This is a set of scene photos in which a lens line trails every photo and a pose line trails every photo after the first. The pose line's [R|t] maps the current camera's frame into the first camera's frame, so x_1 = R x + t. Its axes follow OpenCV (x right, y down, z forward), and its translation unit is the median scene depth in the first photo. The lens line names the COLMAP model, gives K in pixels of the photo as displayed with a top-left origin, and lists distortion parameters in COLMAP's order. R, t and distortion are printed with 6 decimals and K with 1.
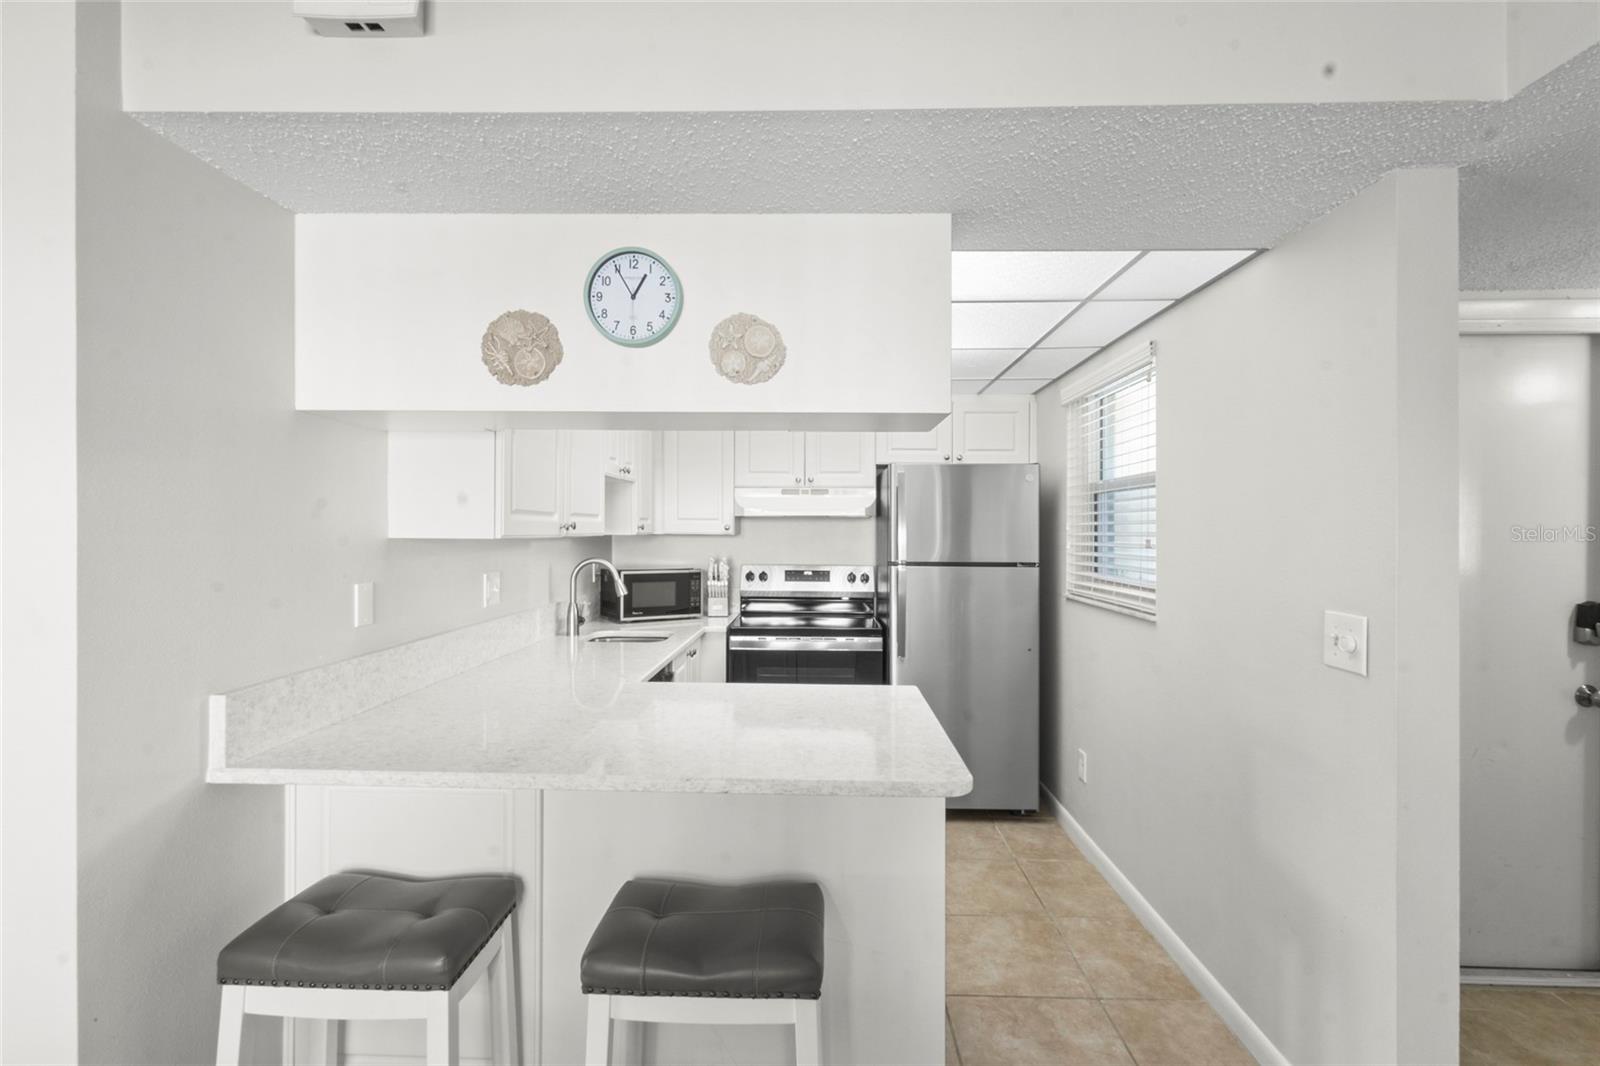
lens RADIAL K [[742.2, 0, 785.8], [0, 742.2, 531.7], [0, 0, 1]] dist [0.004194, 0.003598]
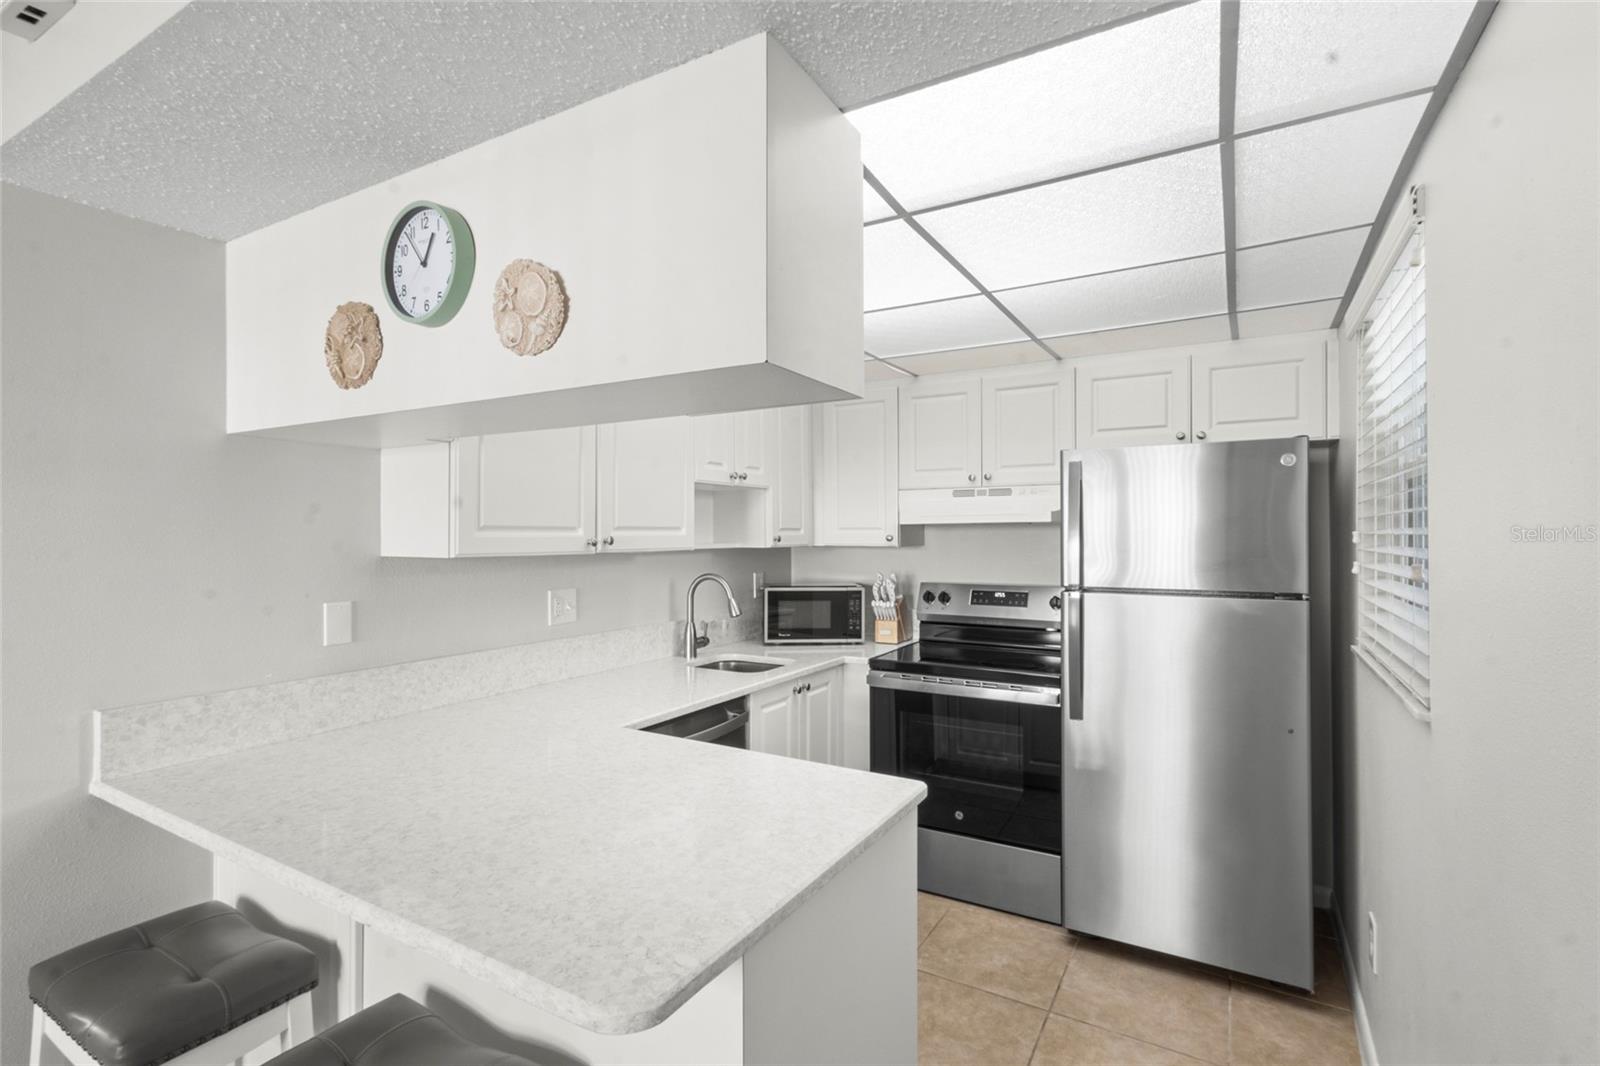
lens RADIAL K [[742.2, 0, 805.6], [0, 742.2, 531.0], [0, 0, 1]] dist [0.004194, 0.003598]
pose [[0.877466, -0.008549, -0.479562, 0.282456], [0.005356, 0.999953, -0.008027, -0.009104], [0.479608, 0.004475, 0.877471, 0.255335]]
